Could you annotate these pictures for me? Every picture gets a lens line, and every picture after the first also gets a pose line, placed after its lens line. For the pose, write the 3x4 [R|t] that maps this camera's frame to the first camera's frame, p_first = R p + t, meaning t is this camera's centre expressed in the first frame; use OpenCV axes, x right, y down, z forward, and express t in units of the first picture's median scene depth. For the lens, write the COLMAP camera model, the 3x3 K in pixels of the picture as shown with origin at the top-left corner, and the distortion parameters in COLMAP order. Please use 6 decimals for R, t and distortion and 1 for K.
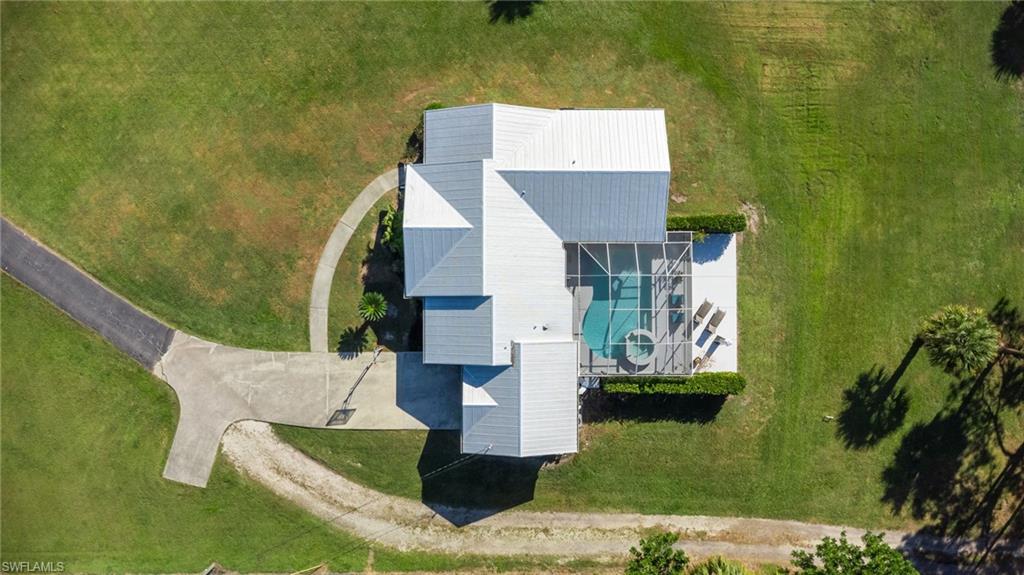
lens RADIAL K [[737.2, 0, 515.6], [0, 737.2, 293.9], [0, 0, 1]] dist [0.019736, -0.001684]
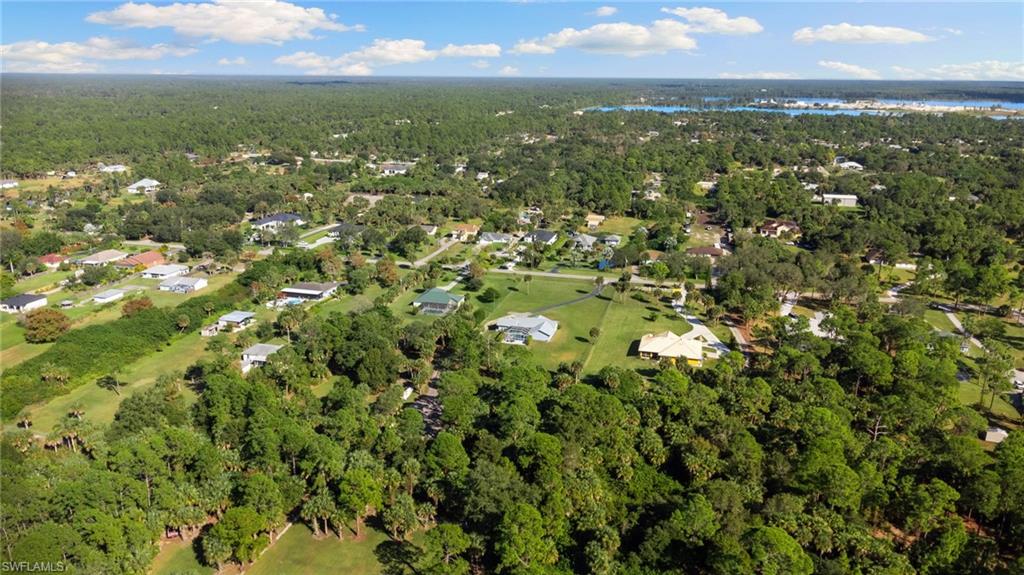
lens RADIAL K [[737.2, 0, 515.6], [0, 737.2, 293.9], [0, 0, 1]] dist [0.019736, -0.001684]
pose [[-0.256970, 0.263975, -0.929669, 5.093313], [-0.966291, -0.054502, 0.251617, -1.306992], [0.015752, 0.962988, 0.269082, -0.760905]]
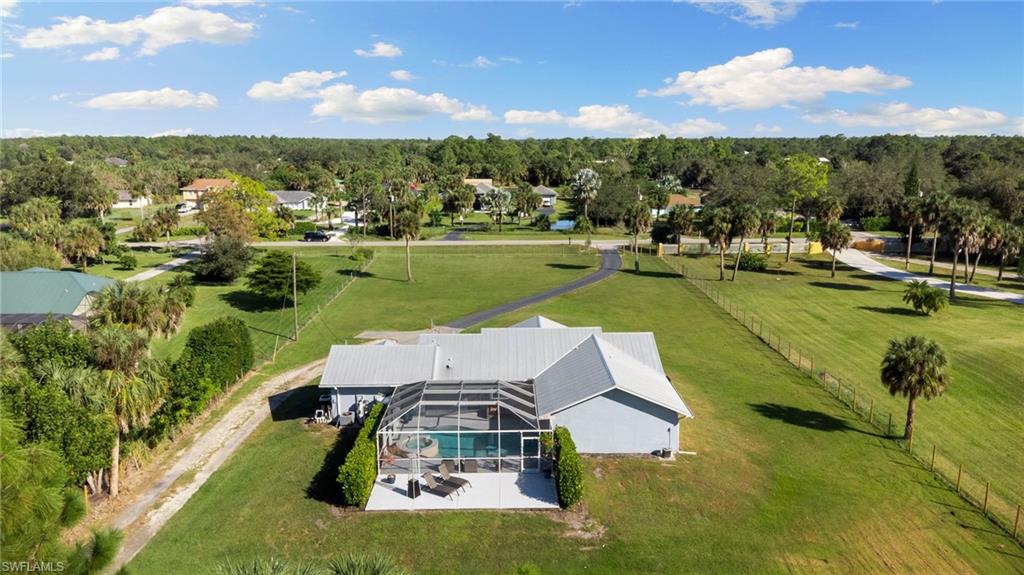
lens RADIAL K [[737.2, 0, 515.6], [0, 737.2, 293.9], [0, 0, 1]] dist [0.019736, -0.001684]
pose [[0.015358, 0.191970, -0.981281, 0.961891], [-0.999305, 0.036291, -0.008541, -0.040641], [0.033972, 0.980730, 0.192393, 0.658544]]
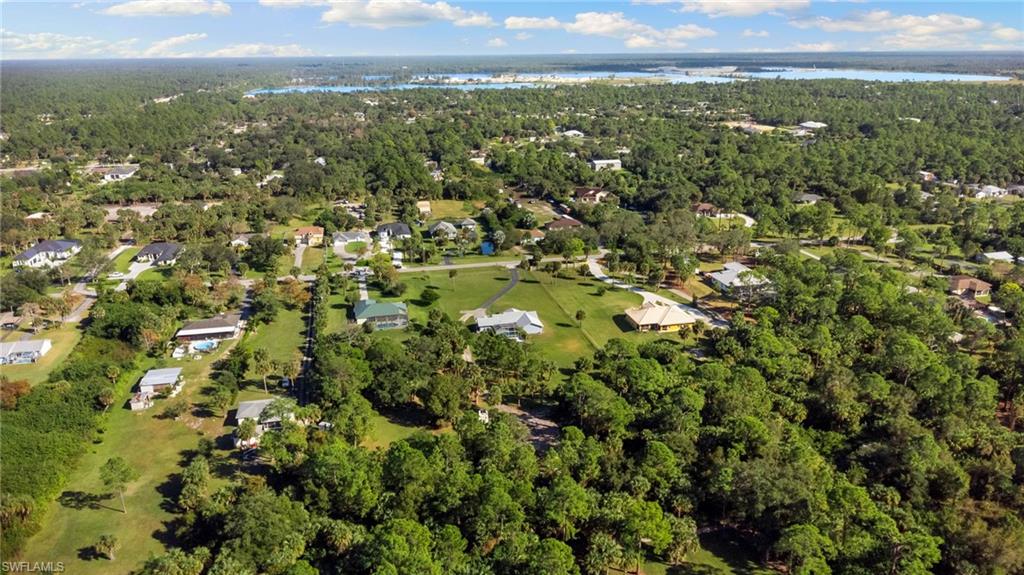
lens RADIAL K [[737.2, 0, 515.6], [0, 737.2, 293.9], [0, 0, 1]] dist [0.019736, -0.001684]
pose [[0.218341, 0.291800, -0.931225, 4.832282], [-0.975026, 0.104967, -0.195720, 0.928792], [0.040637, 0.950702, 0.307431, -0.835836]]
